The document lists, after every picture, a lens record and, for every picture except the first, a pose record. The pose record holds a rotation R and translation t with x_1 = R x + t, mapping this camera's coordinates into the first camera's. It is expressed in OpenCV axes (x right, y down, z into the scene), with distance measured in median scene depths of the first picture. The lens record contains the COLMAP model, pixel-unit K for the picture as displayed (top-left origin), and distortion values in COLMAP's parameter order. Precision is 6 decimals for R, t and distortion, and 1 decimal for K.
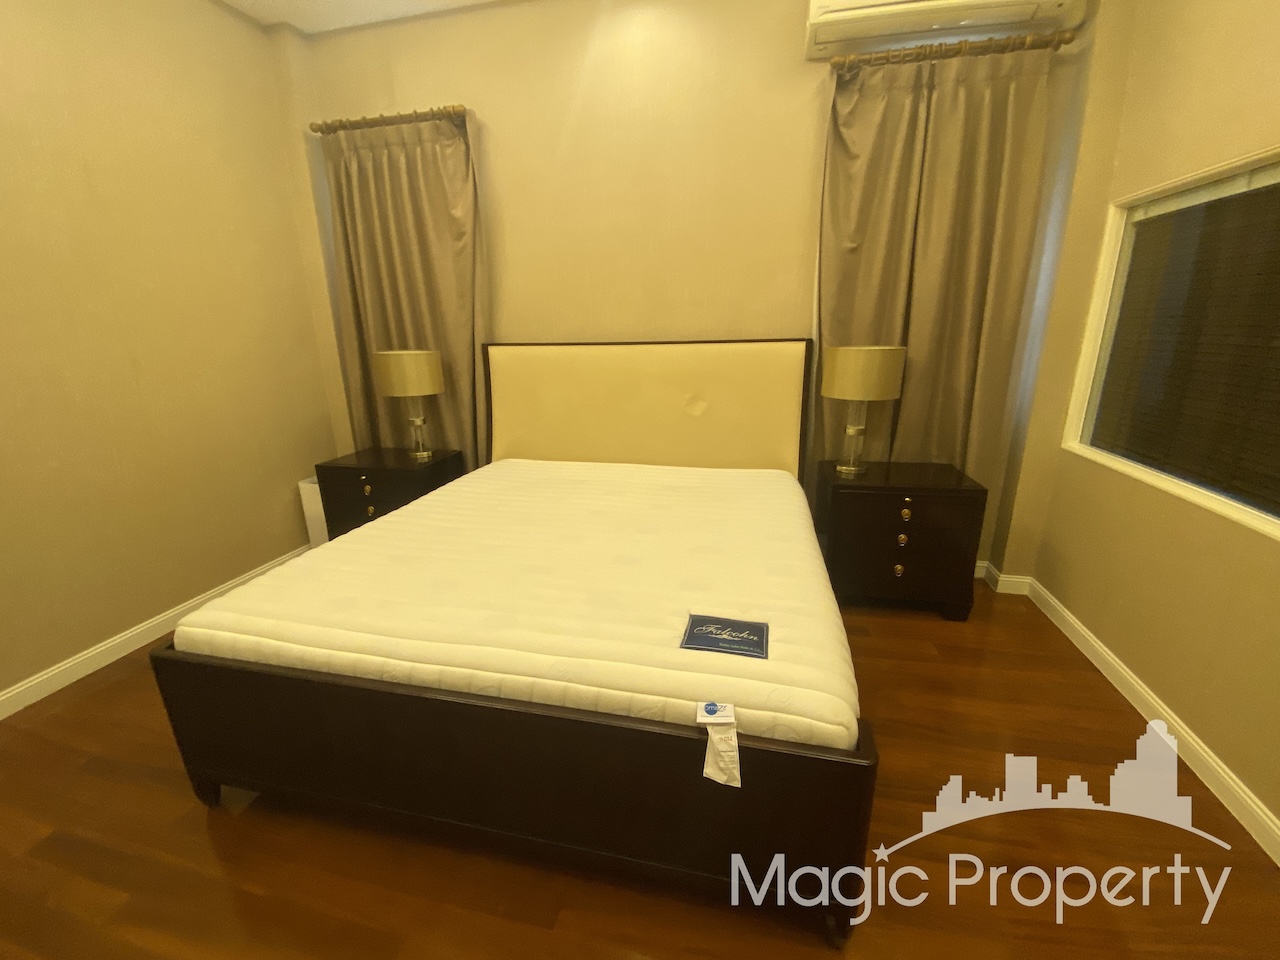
lens RADIAL K [[514.1, 0, 639.2], [0, 514.1, 478.4], [0, 0, 1]] dist [0.021284, -0.018174]
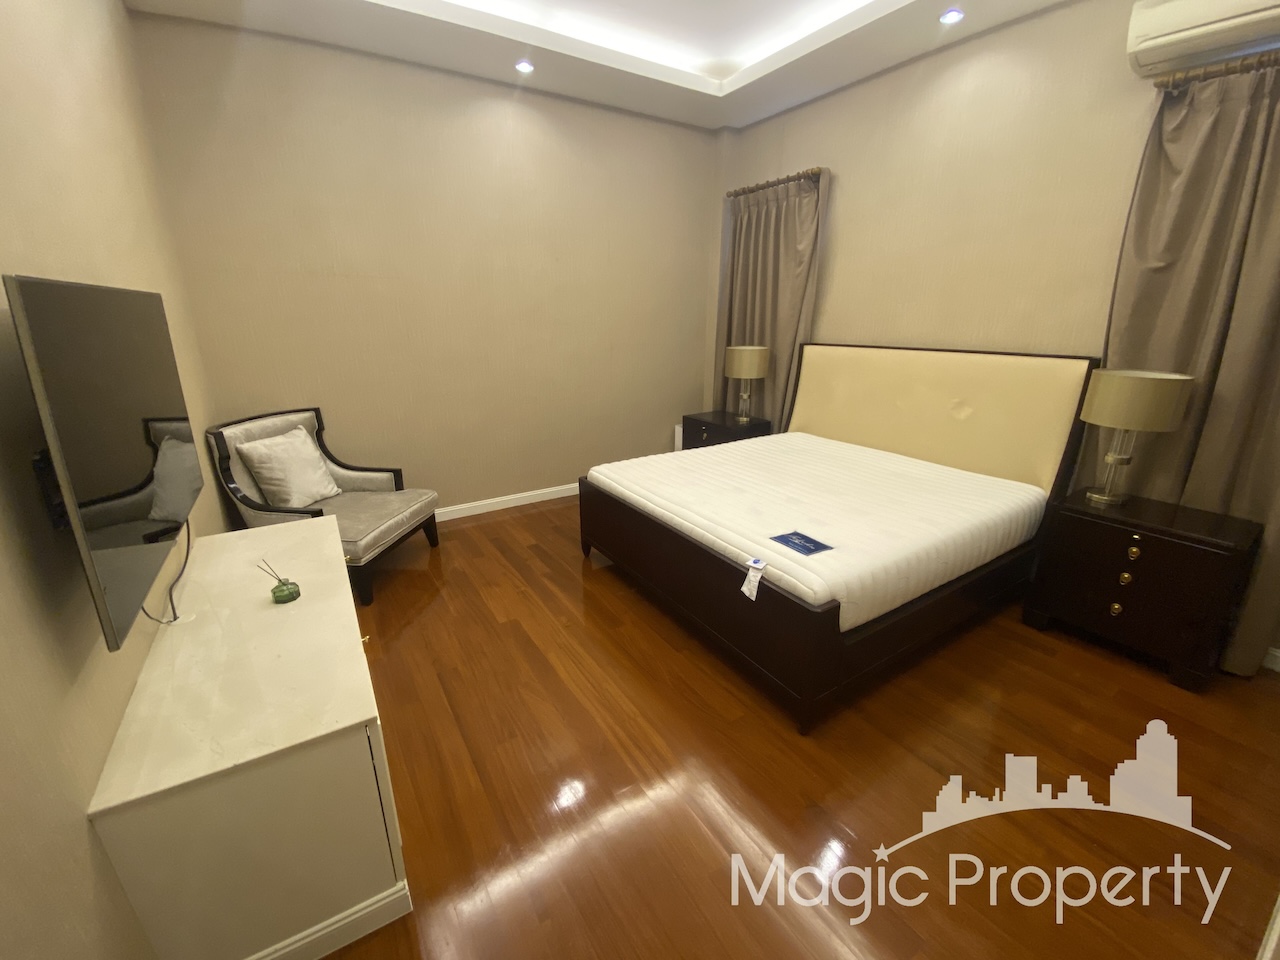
lens RADIAL K [[514.1, 0, 639.2], [0, 514.1, 478.4], [0, 0, 1]] dist [0.021284, -0.018174]
pose [[0.716301, 0.224655, -0.660639, 0.399698], [-0.199628, 0.973161, 0.114483, 0.008237], [0.668627, 0.049878, 0.741923, -0.276203]]
